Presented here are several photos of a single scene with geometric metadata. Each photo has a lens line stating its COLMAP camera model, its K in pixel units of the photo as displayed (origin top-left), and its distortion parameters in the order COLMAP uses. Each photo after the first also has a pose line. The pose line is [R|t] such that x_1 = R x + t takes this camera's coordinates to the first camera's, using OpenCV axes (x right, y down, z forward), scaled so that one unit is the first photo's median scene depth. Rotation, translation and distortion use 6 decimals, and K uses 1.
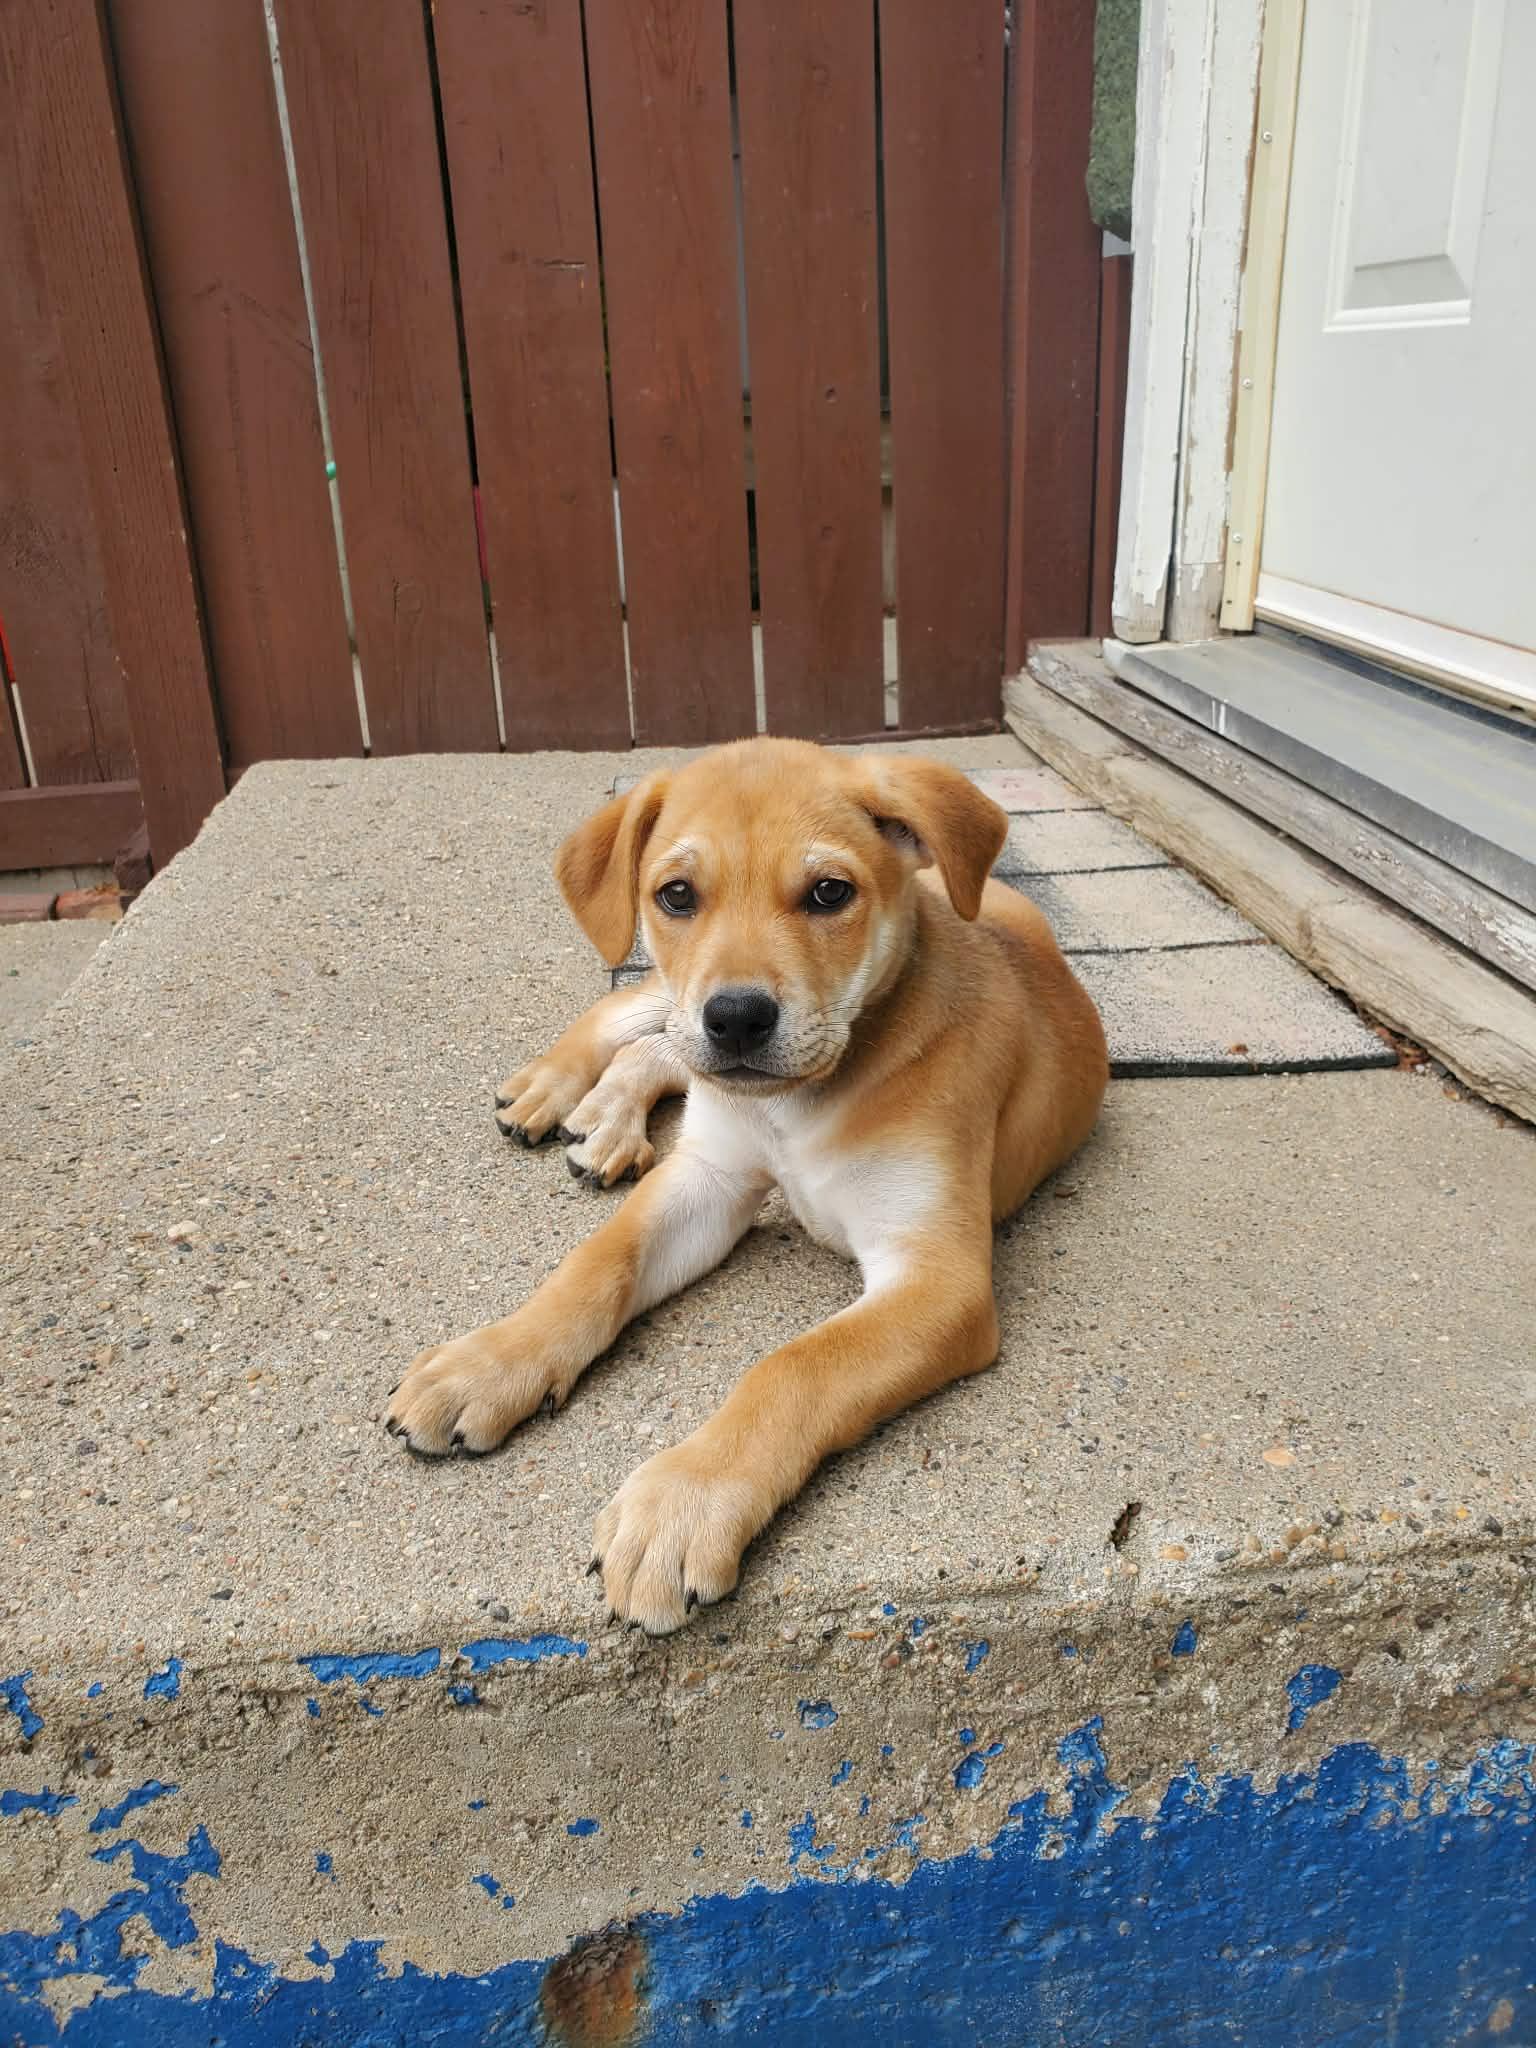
lens RADIAL K [[1690.7, 0, 768.0], [0, 1690.7, 1024.0], [0, 0, 1]] dist [0.160093, -0.183539]
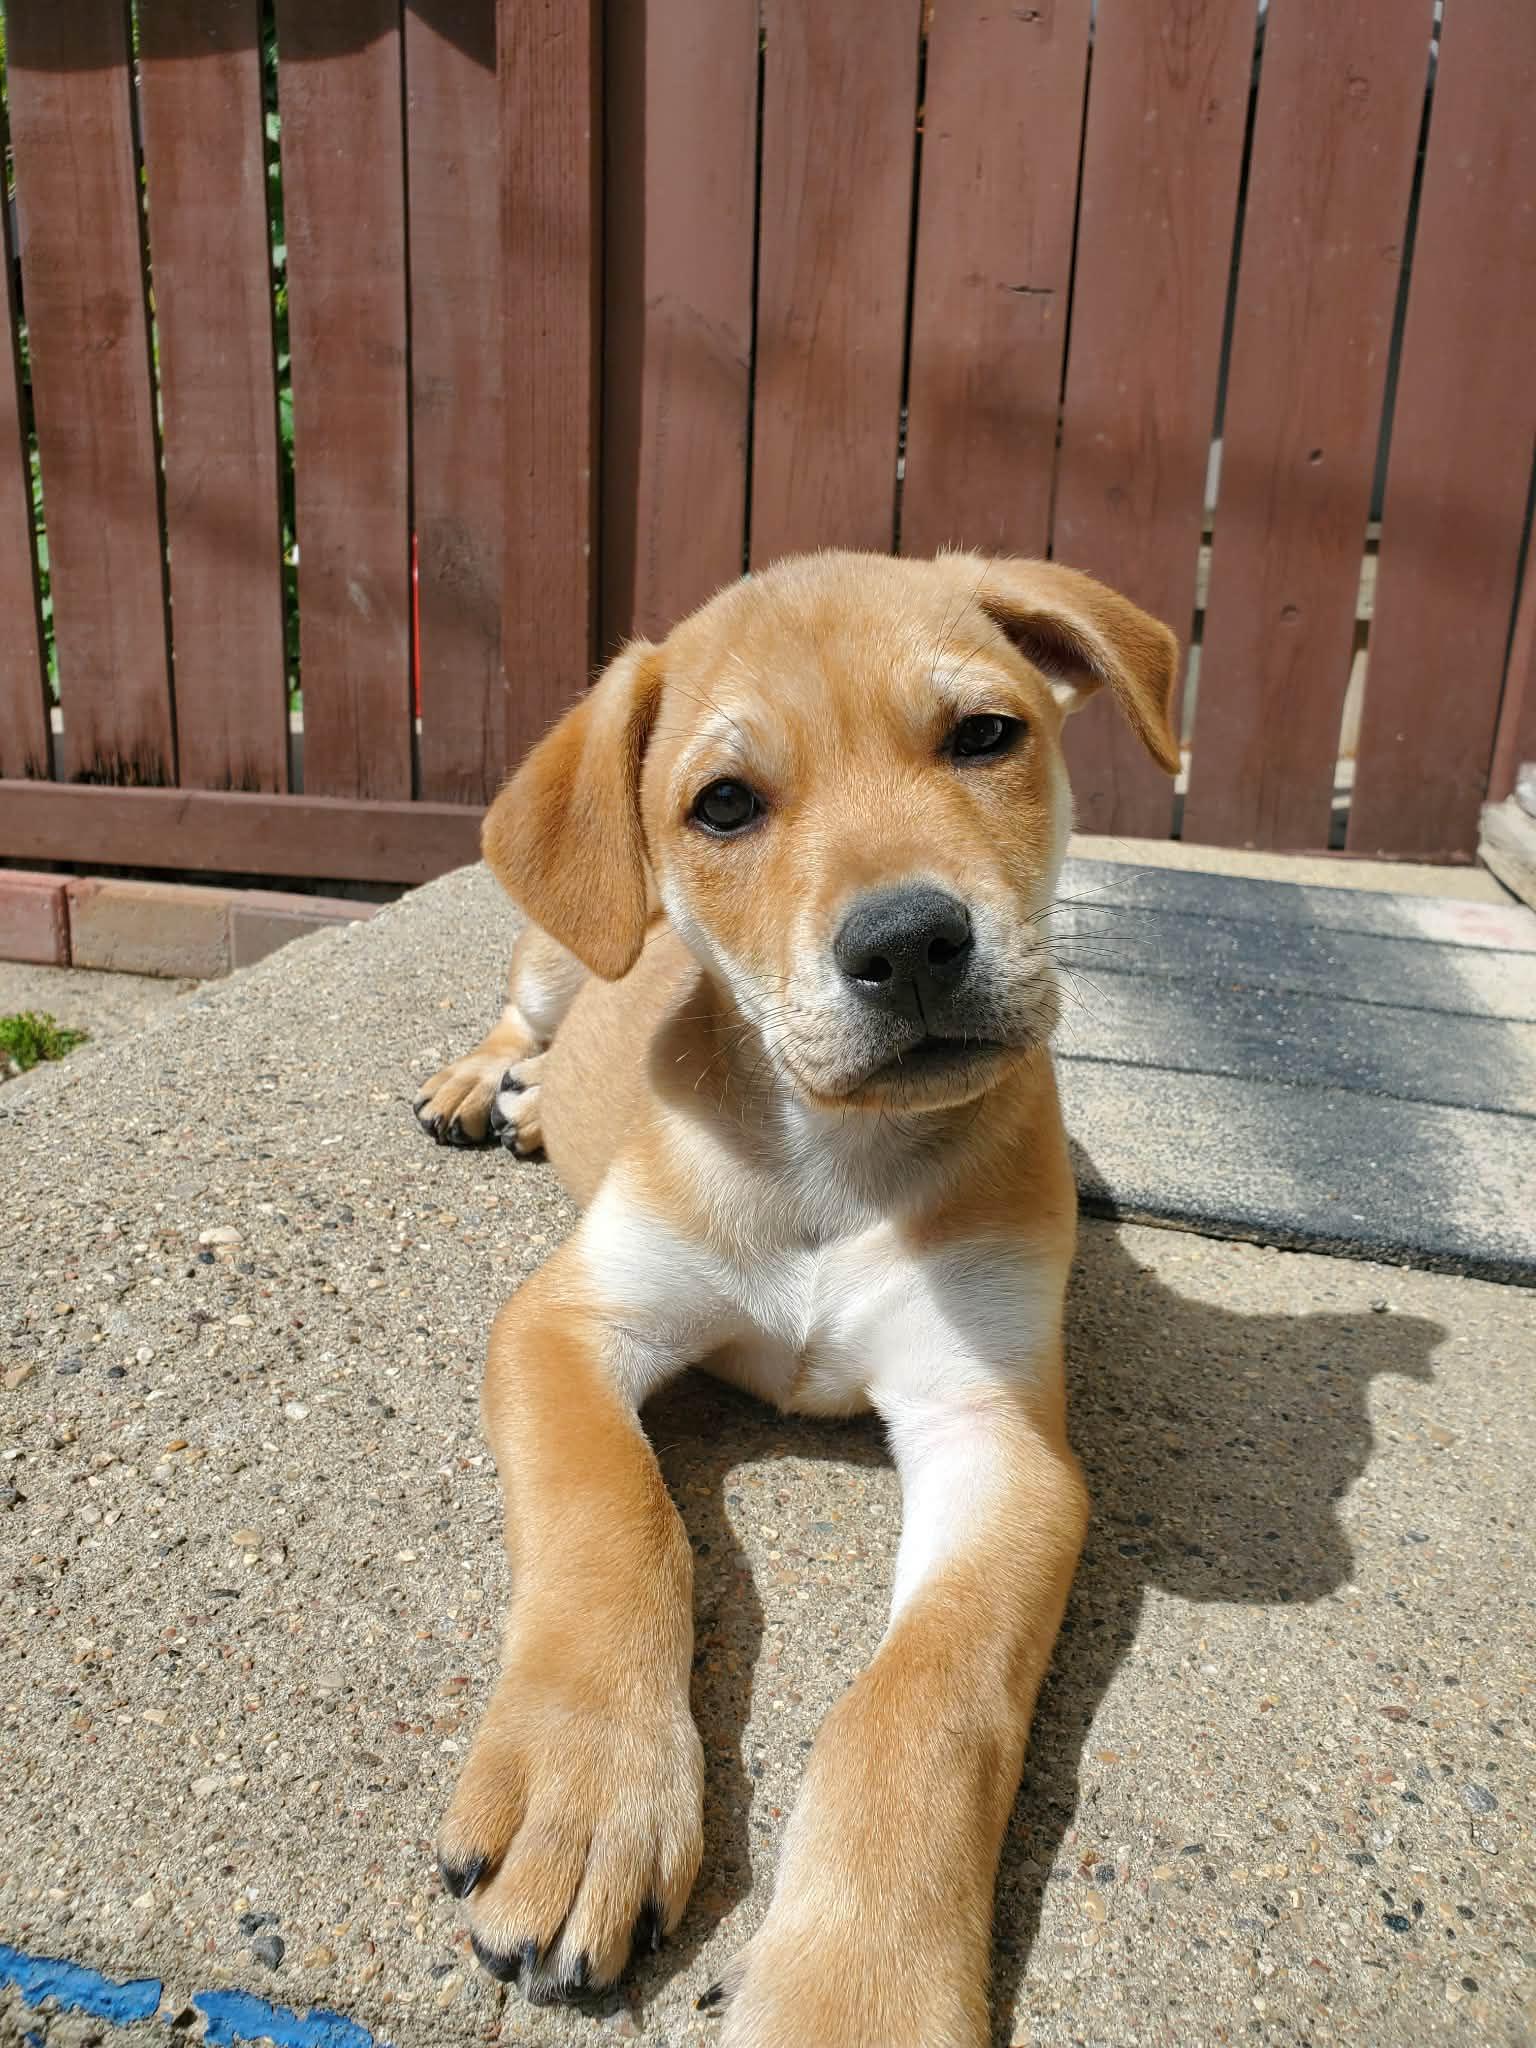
lens RADIAL K [[1730.3, 0, 763.6], [0, 1730.3, 1011.4], [0, 0, 1]] dist [0.006782, 0.043622]
pose [[0.957014, 0.154482, -0.245477, 0.067243], [-0.175264, 0.982369, -0.065065, 0.029539], [0.231098, 0.105291, 0.967216, 0.304863]]
